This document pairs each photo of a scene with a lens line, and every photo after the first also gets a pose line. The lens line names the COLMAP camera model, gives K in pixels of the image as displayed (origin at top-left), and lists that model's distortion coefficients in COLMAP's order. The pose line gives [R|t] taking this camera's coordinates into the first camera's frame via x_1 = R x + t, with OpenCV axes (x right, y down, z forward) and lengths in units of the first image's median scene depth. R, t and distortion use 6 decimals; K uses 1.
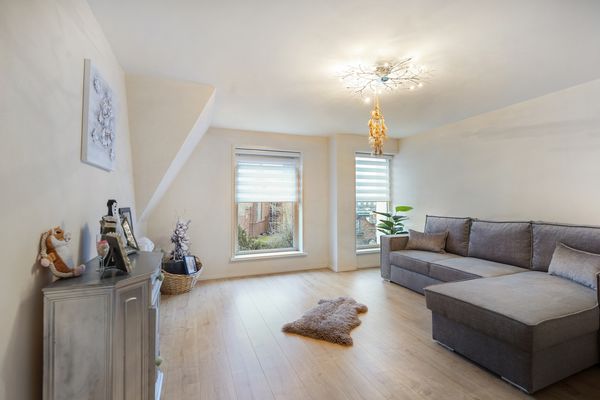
lens RADIAL K [[261.6, 0, 296.8], [0, 261.6, 199.7], [0, 0, 1]] dist [-0.015704, 0.000935]
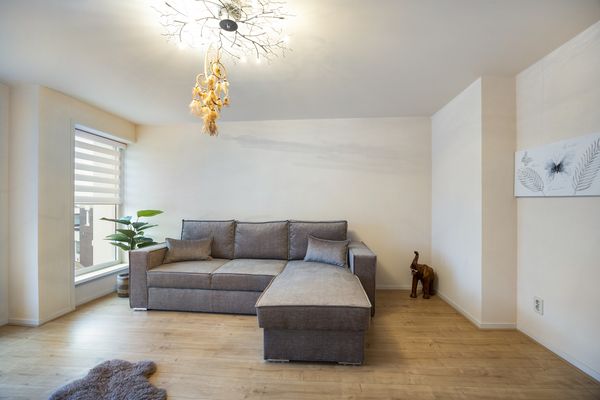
lens RADIAL K [[261.6, 0, 300.5], [0, 261.6, 203.3], [0, 0, 1]] dist [-0.015704, 0.000935]
pose [[0.443425, 0.000153, 0.896312, -0.135802], [-0.006709, 0.999973, 0.003149, -0.001238], [-0.896287, -0.007410, 0.443413, 0.308886]]
